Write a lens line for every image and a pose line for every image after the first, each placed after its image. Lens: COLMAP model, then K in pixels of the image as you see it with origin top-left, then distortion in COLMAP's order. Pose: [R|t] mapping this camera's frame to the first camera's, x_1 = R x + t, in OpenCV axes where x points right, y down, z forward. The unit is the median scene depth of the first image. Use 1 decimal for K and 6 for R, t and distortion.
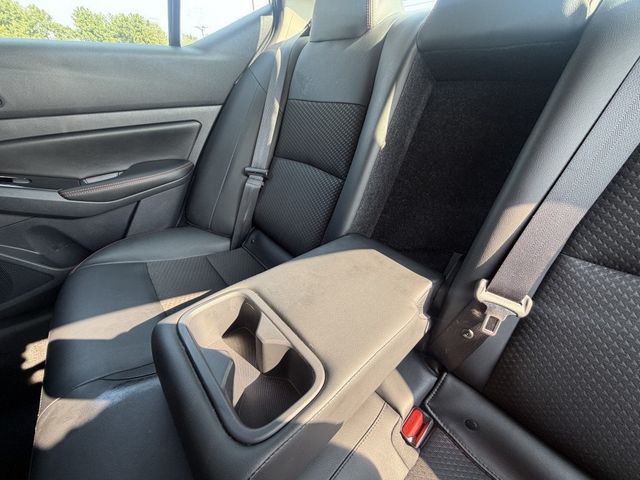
lens RADIAL K [[252.3, 0, 320.0], [0, 252.3, 240.0], [0, 0, 1]] dist [-0.000681, 0.000018]
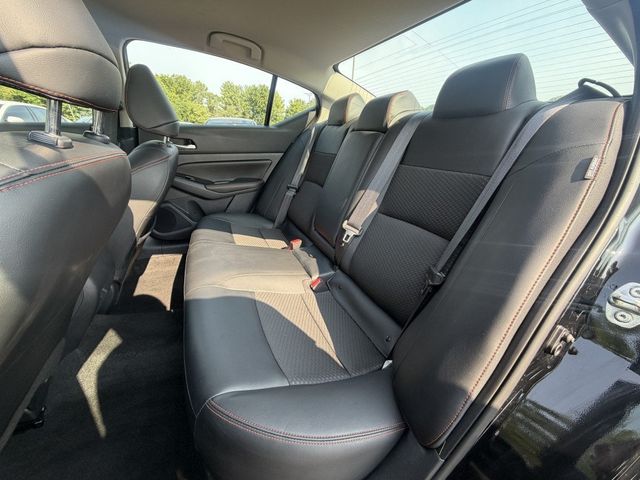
lens RADIAL K [[258.6, 0, 320.0], [0, 258.6, 240.0], [0, 0, 1]] dist [-0.000626, 0.000008]
pose [[0.950542, 0.136220, -0.279130, 0.523162], [-0.183315, 0.971522, -0.150136, 0.358640], [0.250729, 0.193879, 0.948444, -0.674385]]
